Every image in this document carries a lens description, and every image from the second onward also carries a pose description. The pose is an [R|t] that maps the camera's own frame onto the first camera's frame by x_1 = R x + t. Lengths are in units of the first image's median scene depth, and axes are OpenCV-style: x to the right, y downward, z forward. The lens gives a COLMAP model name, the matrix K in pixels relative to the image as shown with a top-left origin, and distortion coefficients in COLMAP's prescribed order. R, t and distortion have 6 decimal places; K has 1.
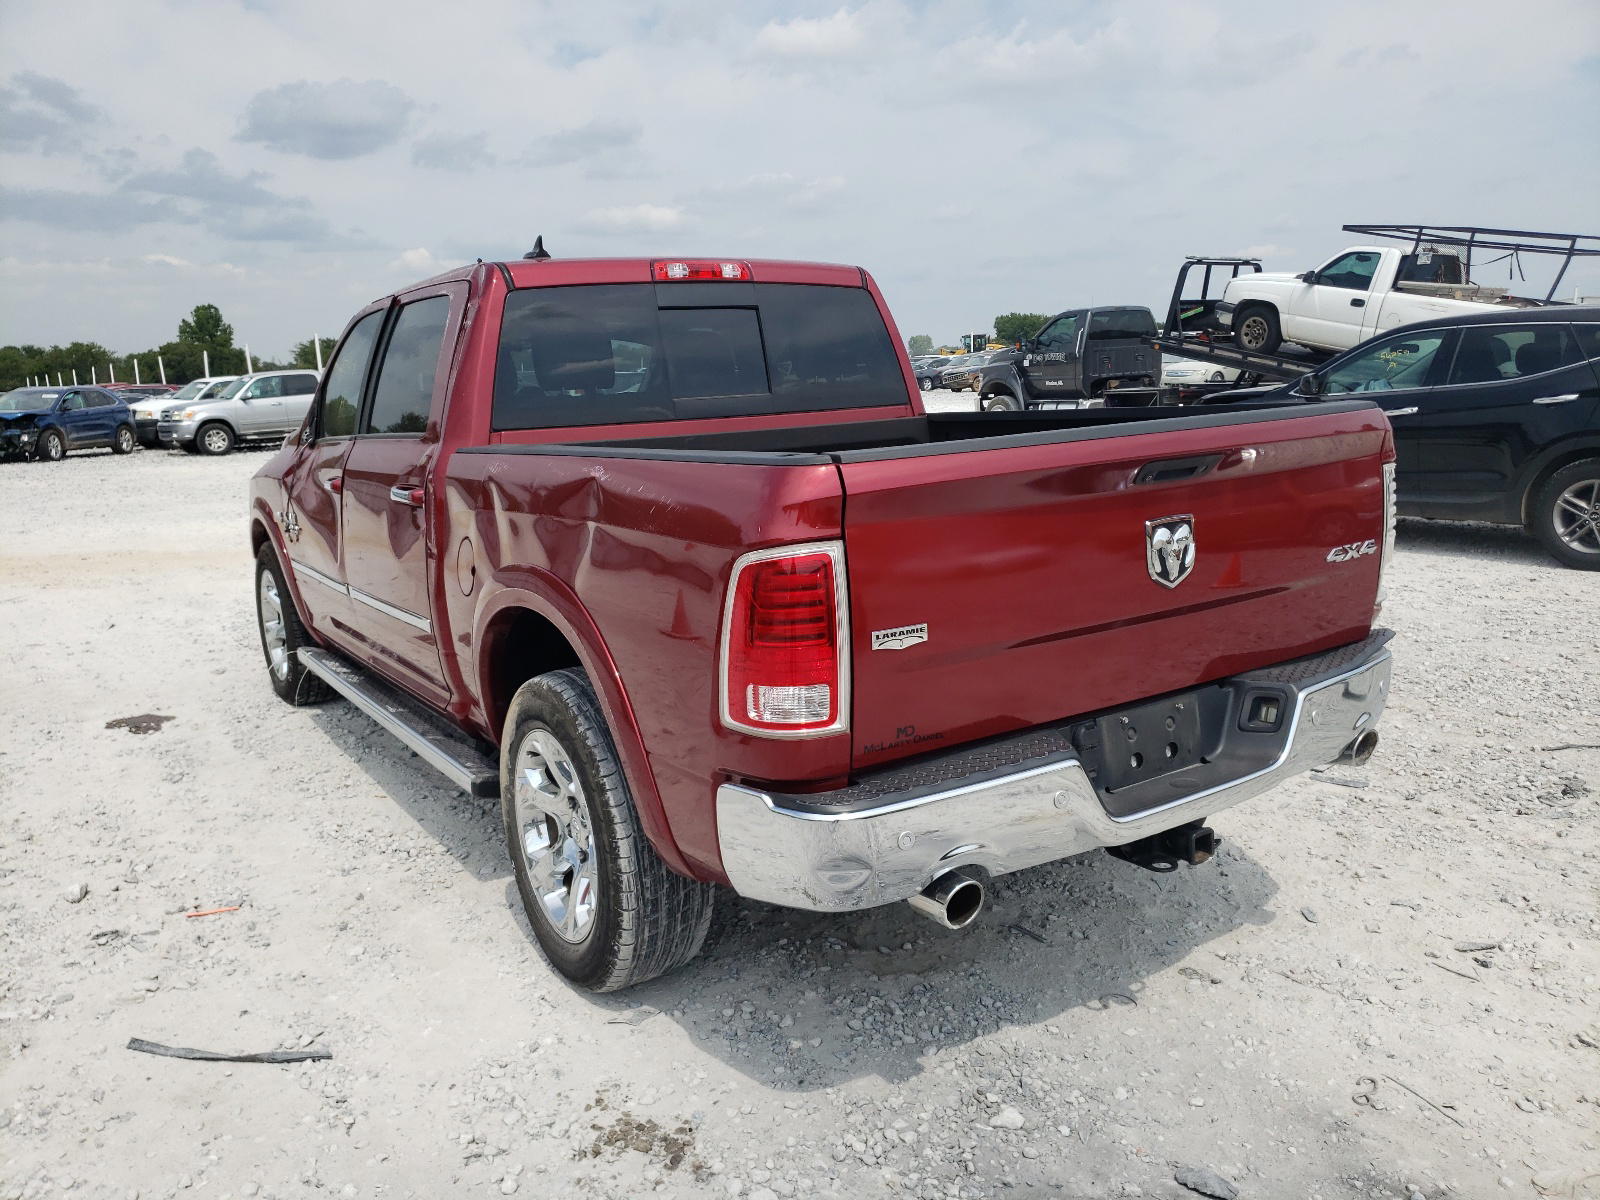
lens RADIAL K [[1204.2, 0, 800.0], [0, 1204.2, 600.0], [0, 0, 1]] dist [0.011969, 0.005415]
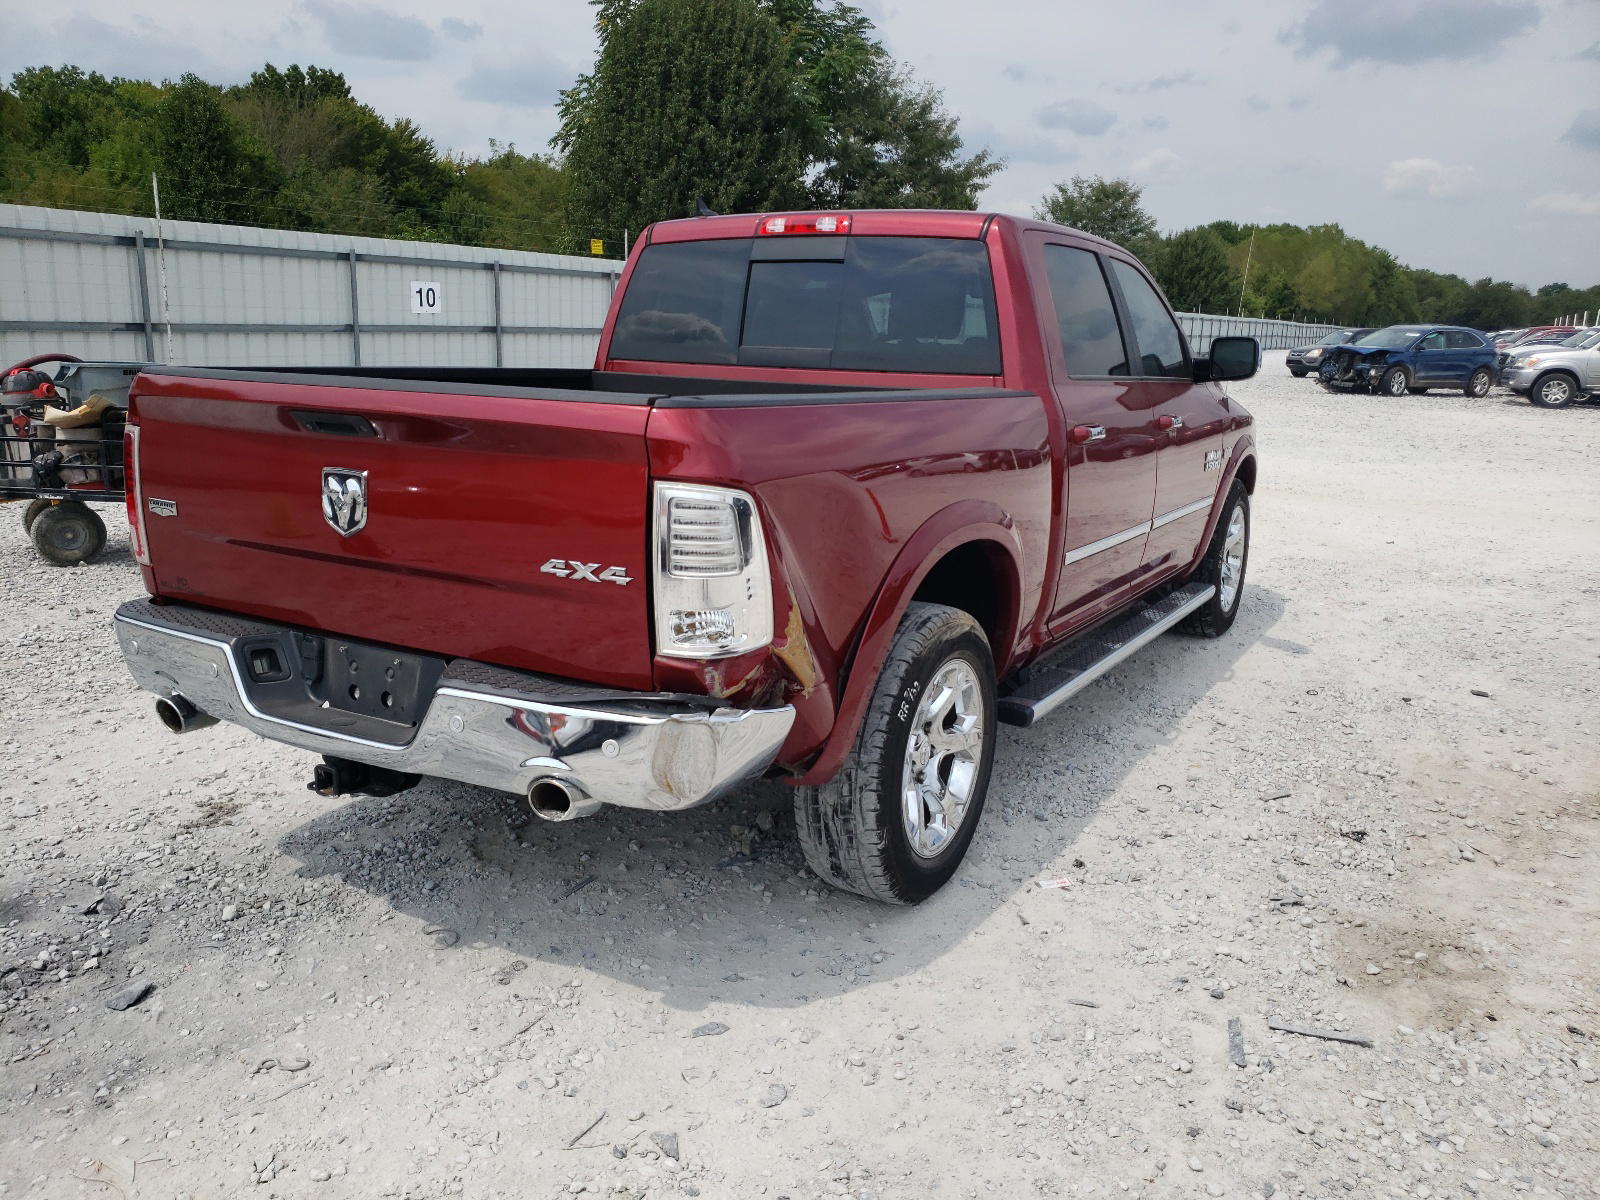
lens RADIAL K [[1204.2, 0, 800.0], [0, 1204.2, 600.0], [0, 0, 1]] dist [0.011969, 0.005415]
pose [[0.464032, 0.248907, -0.850129, 0.898785], [-0.209061, 0.963372, 0.167950, -0.138952], [0.860795, 0.099794, 0.499073, 0.526374]]
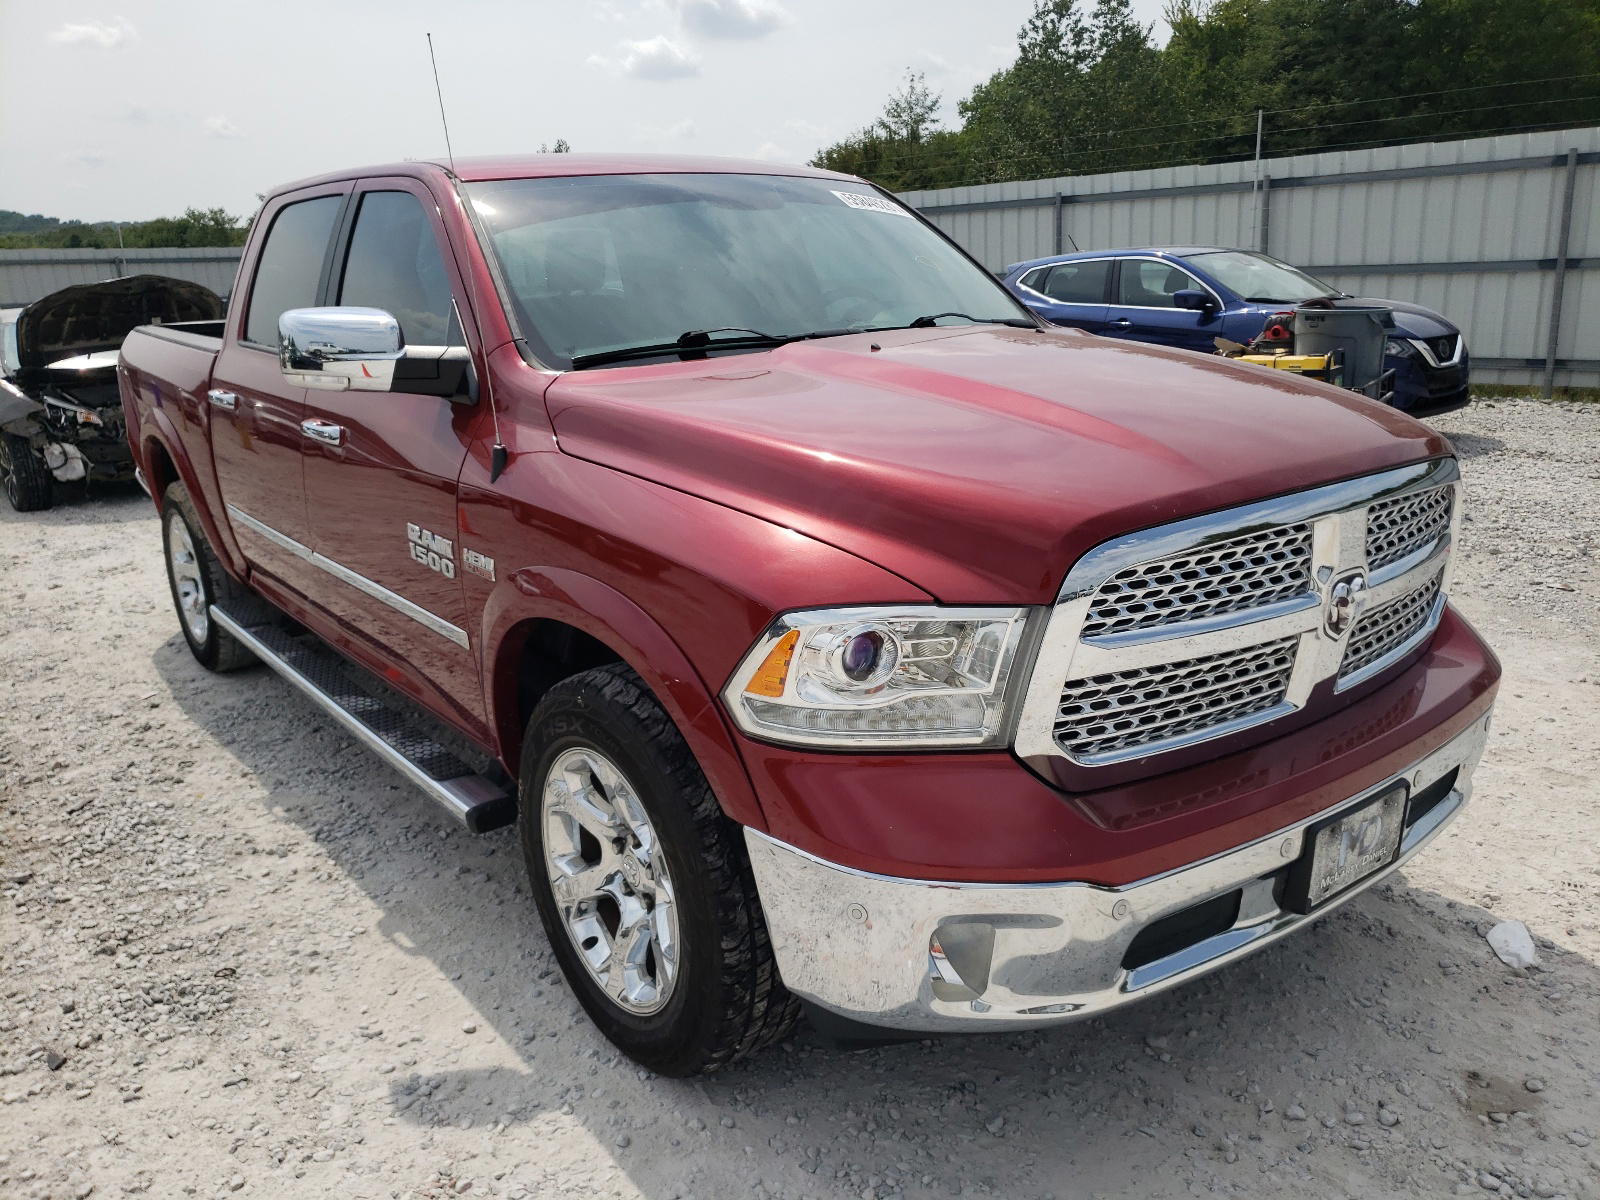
lens RADIAL K [[1204.2, 0, 800.0], [0, 1204.2, 600.0], [0, 0, 1]] dist [0.011969, 0.005415]
pose [[-0.987775, 0.104518, -0.115659, -2.524372], [0.040379, 0.888160, 0.457757, -1.063263], [0.150568, 0.447490, -0.881522, 5.842969]]
